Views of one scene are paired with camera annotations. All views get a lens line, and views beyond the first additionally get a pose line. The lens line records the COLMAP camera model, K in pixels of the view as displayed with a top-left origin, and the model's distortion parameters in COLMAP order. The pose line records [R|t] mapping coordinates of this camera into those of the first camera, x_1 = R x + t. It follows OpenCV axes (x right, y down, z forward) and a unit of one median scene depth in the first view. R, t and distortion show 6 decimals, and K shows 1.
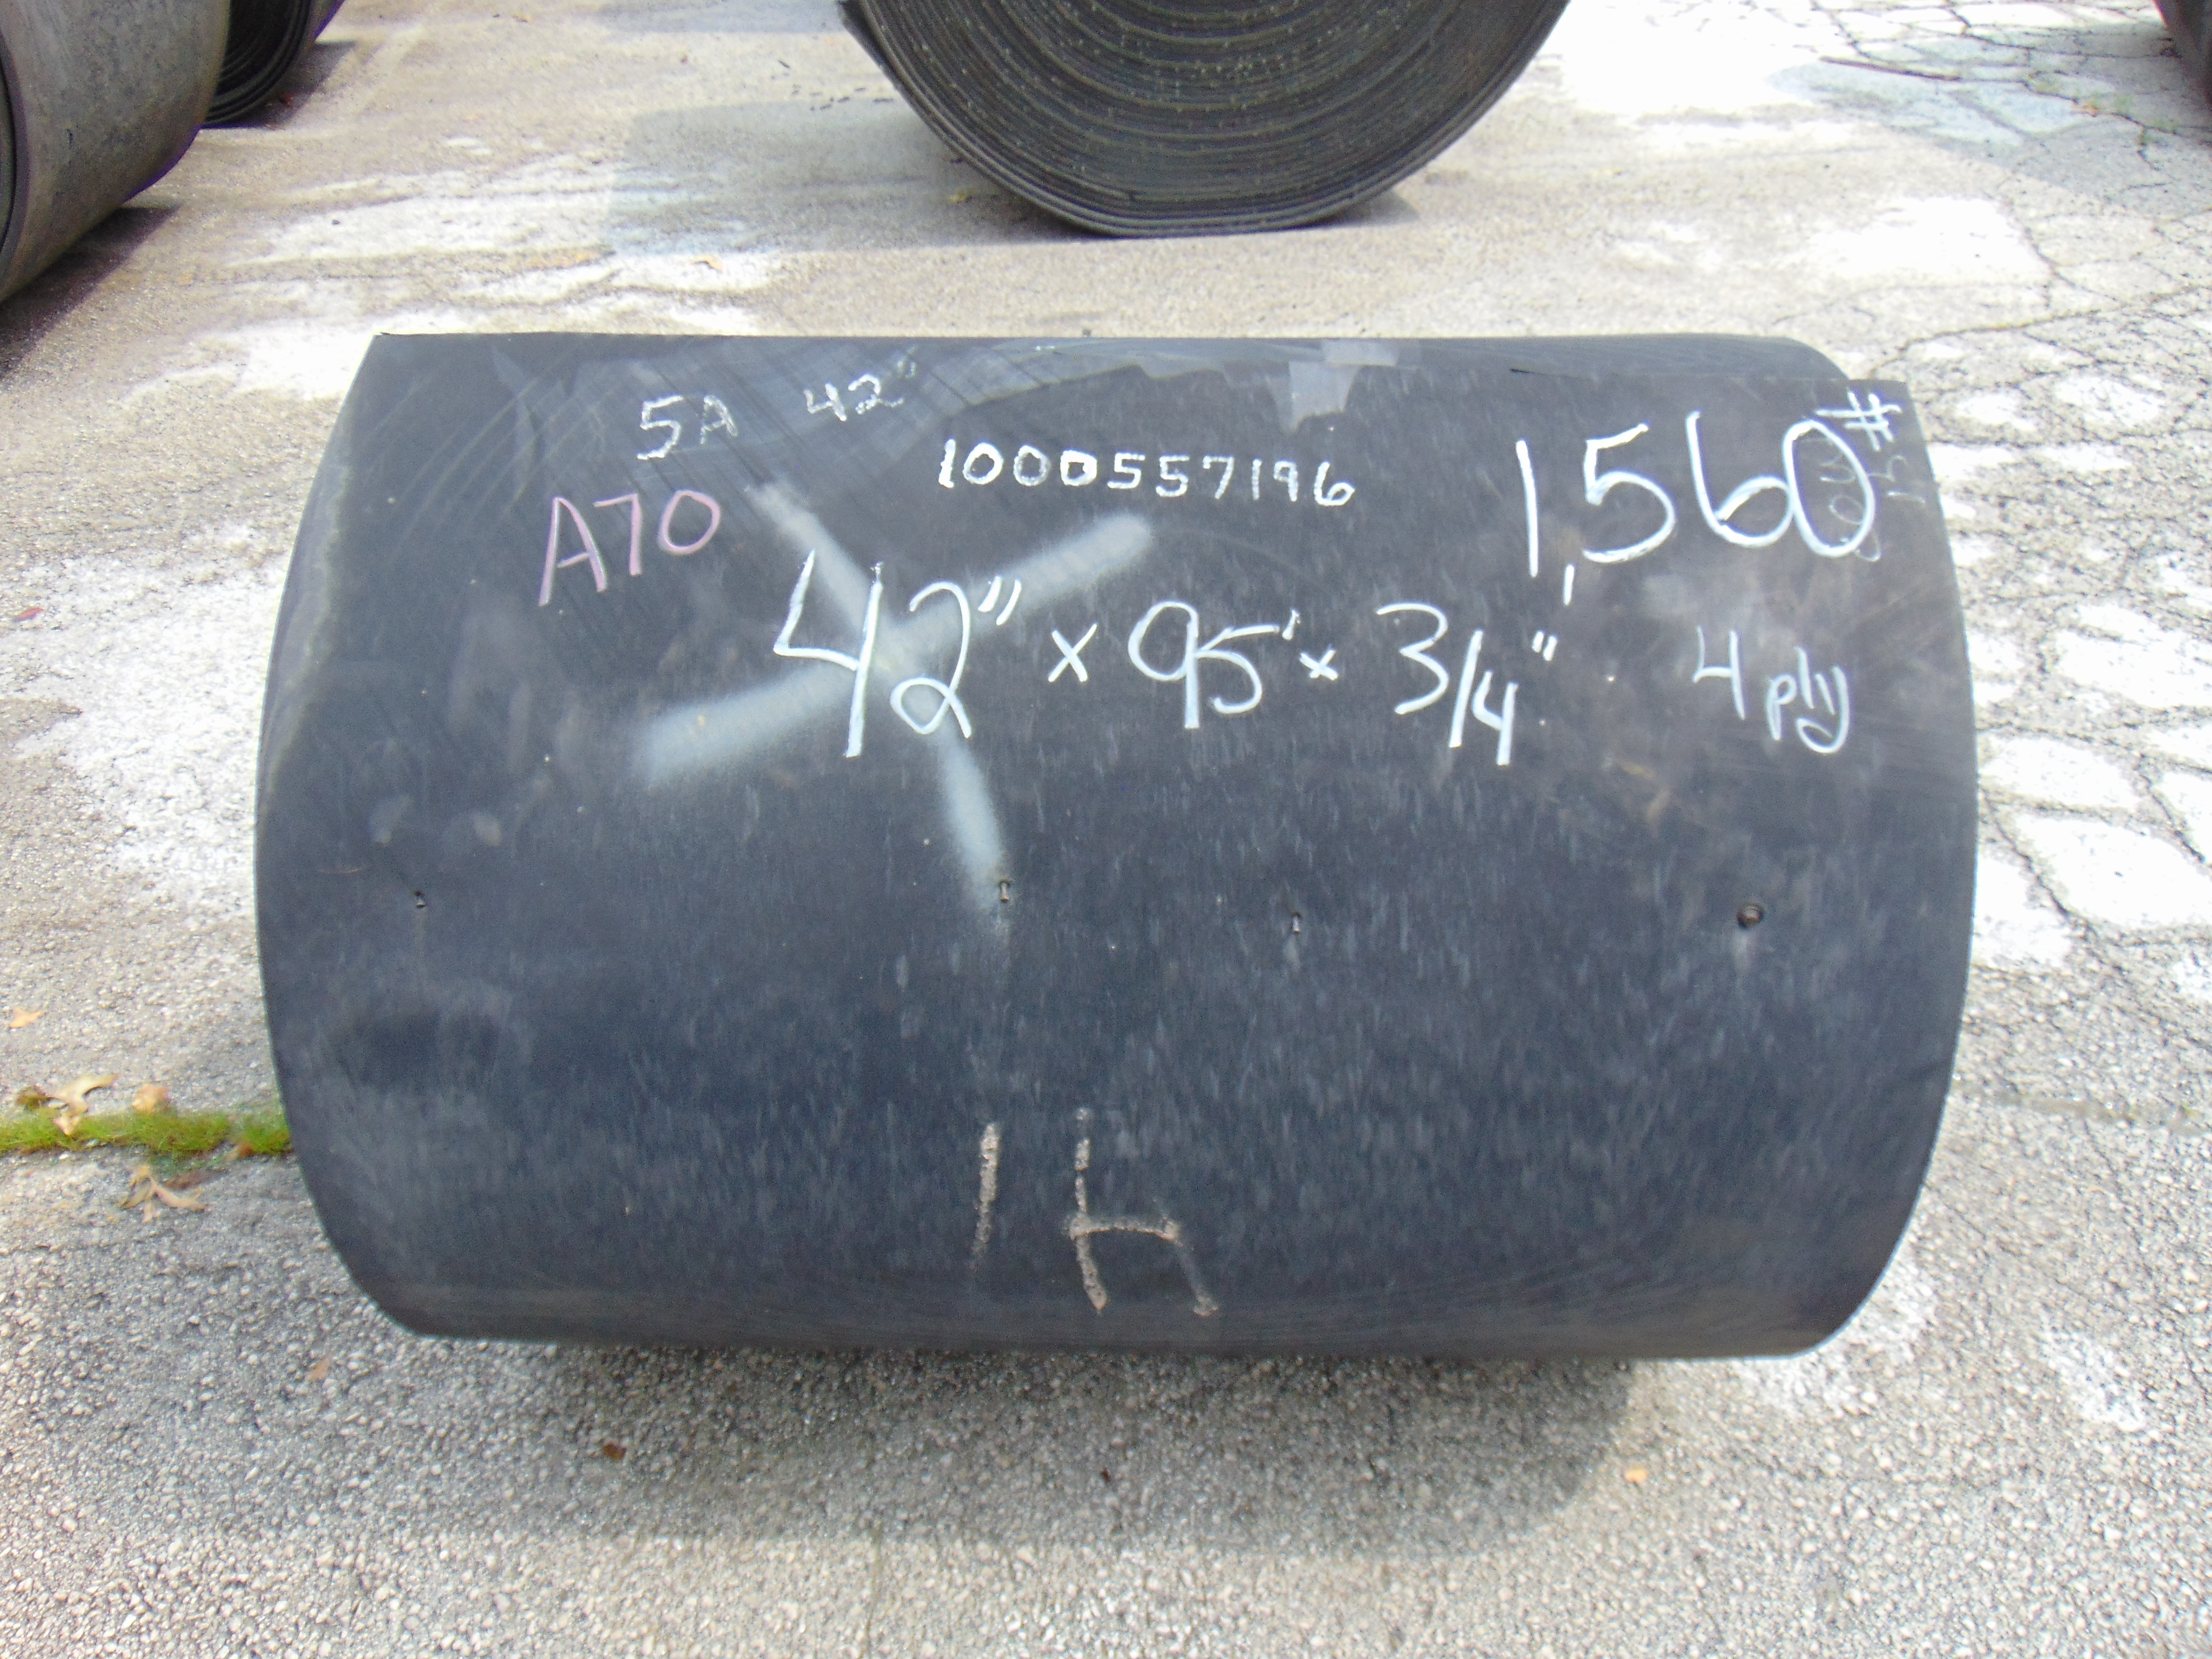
lens RADIAL K [[1612.9, 0, 1106.0], [0, 1612.9, 829.5], [0, 0, 1]] dist [-0.000294, 0.009138]
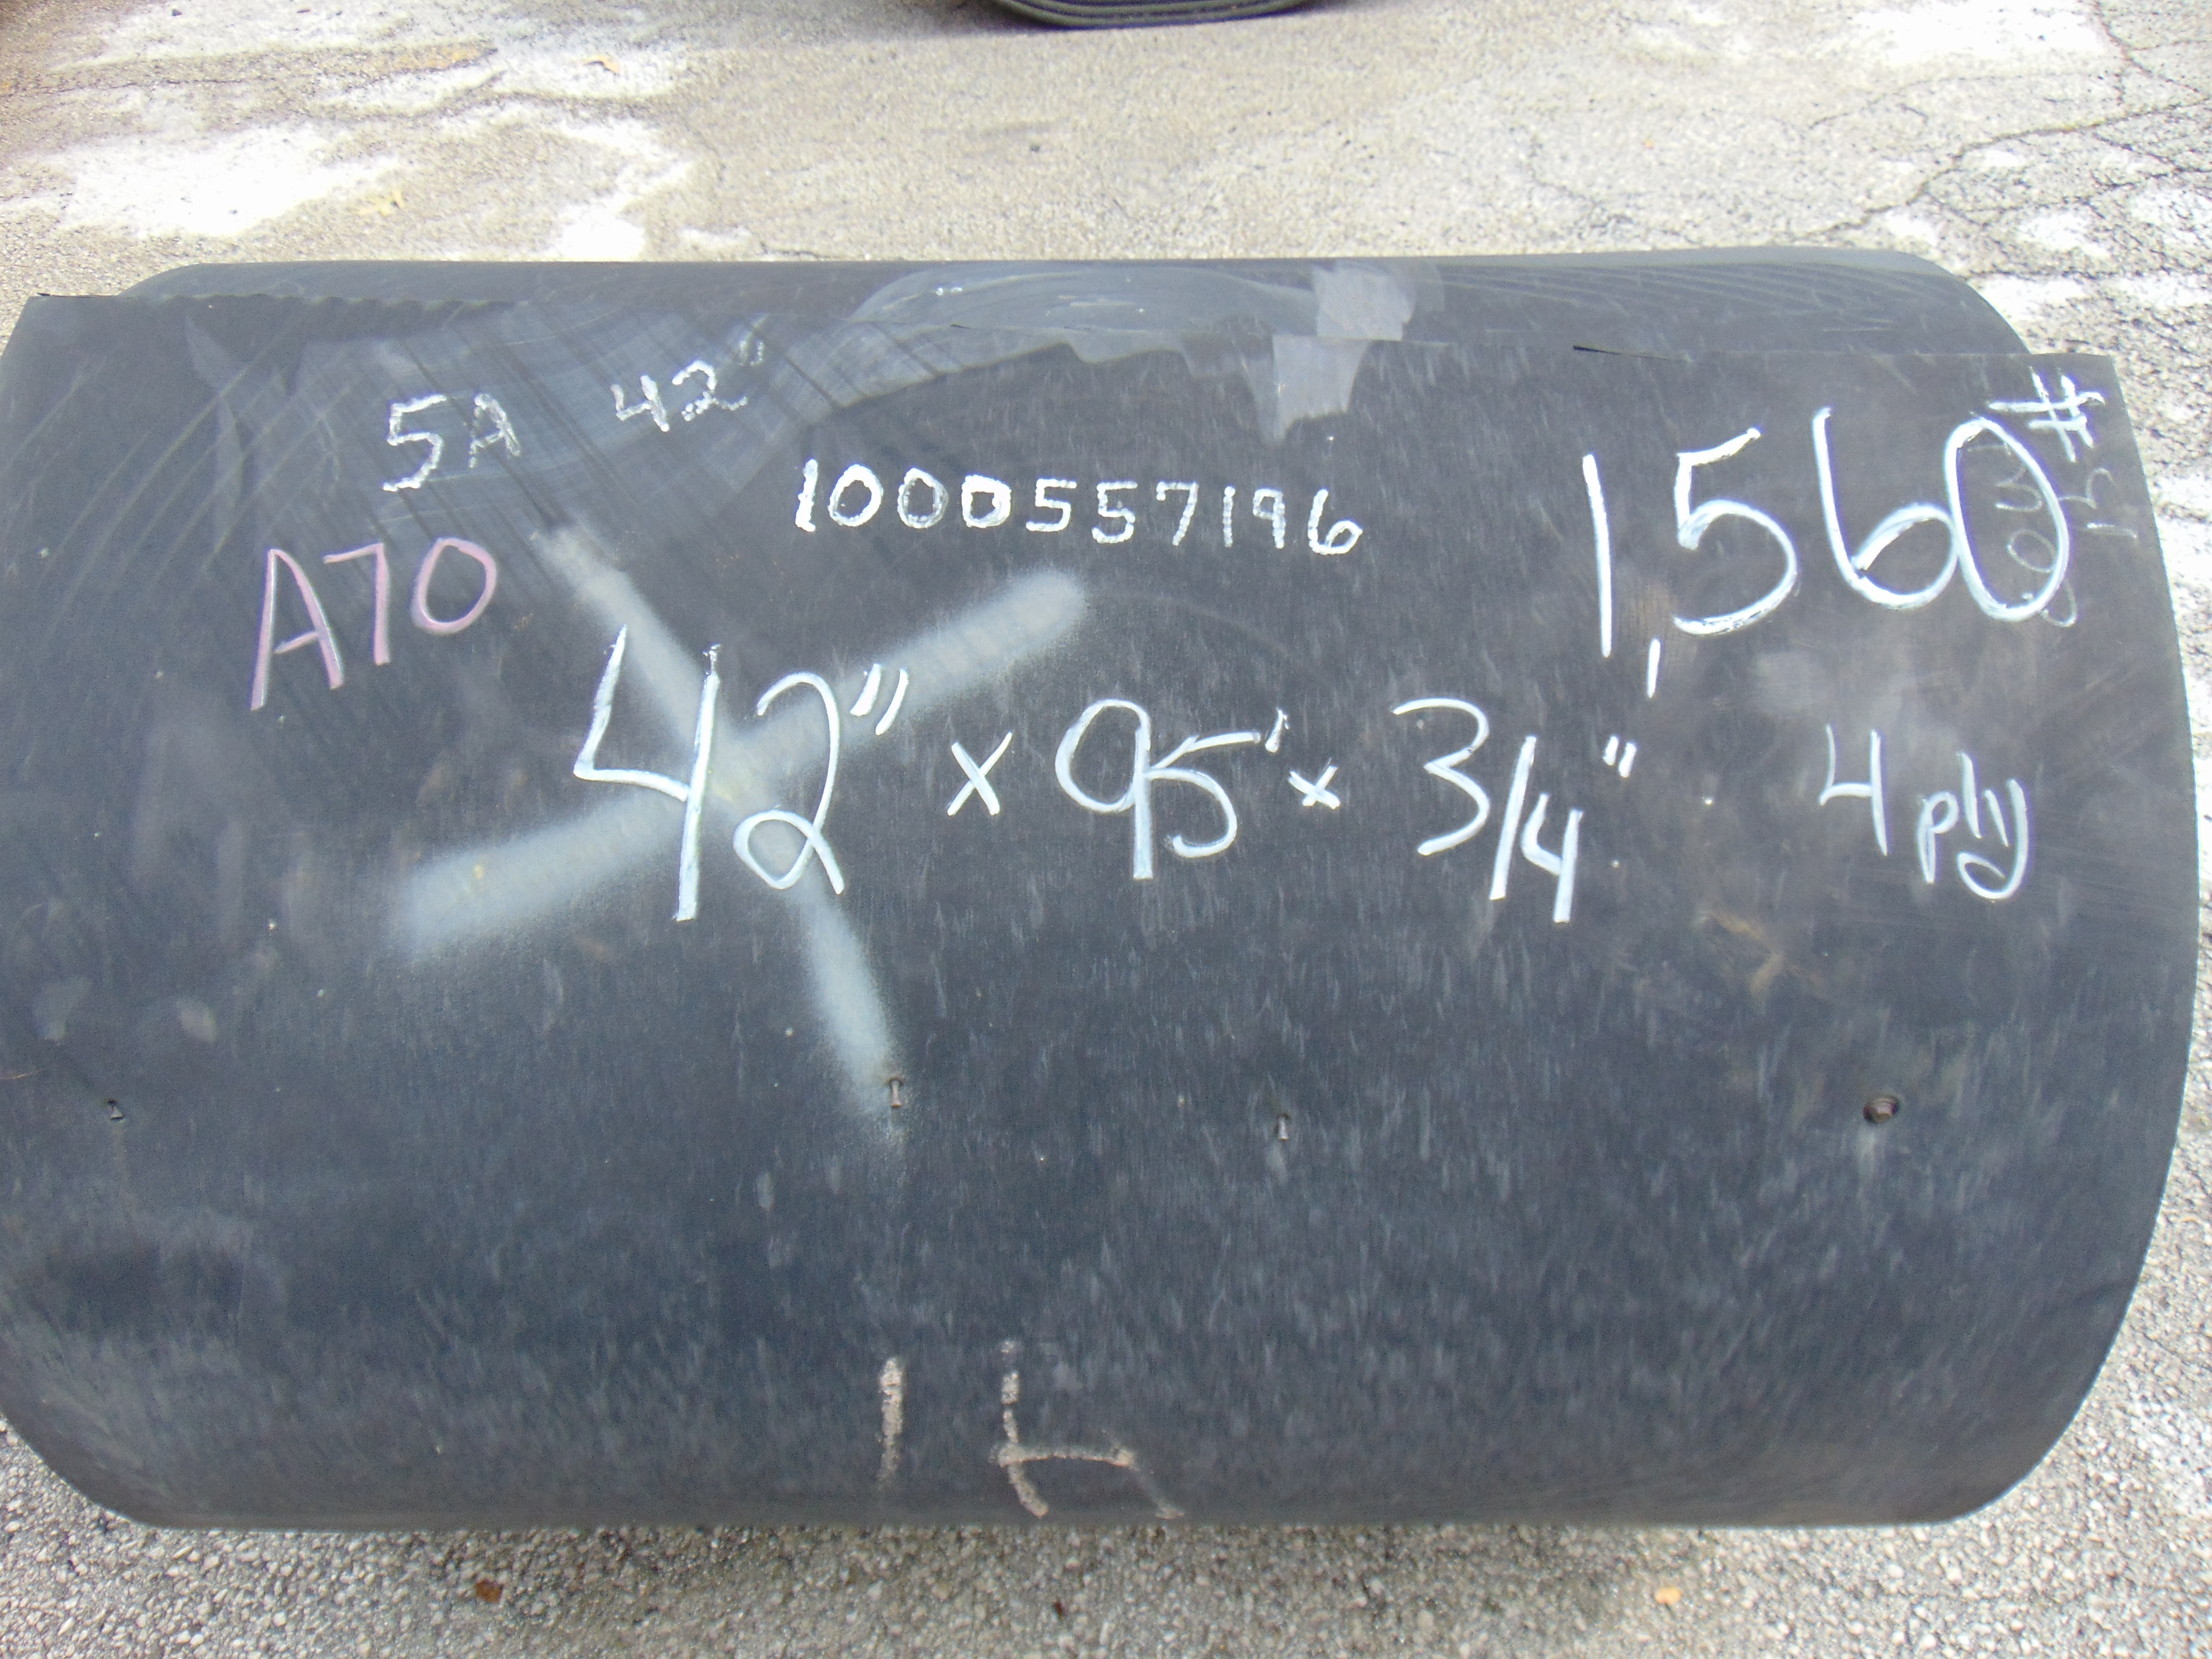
lens RADIAL K [[1622.8, 0, 1098.6], [0, 1622.8, 829.7], [0, 0, 1]] dist [0.013150, 0.001372]
pose [[0.999821, -0.014939, 0.011617, 0.023293], [0.013383, 0.992187, 0.124037, -0.166648], [-0.013379, -0.123860, 0.992210, 0.247716]]
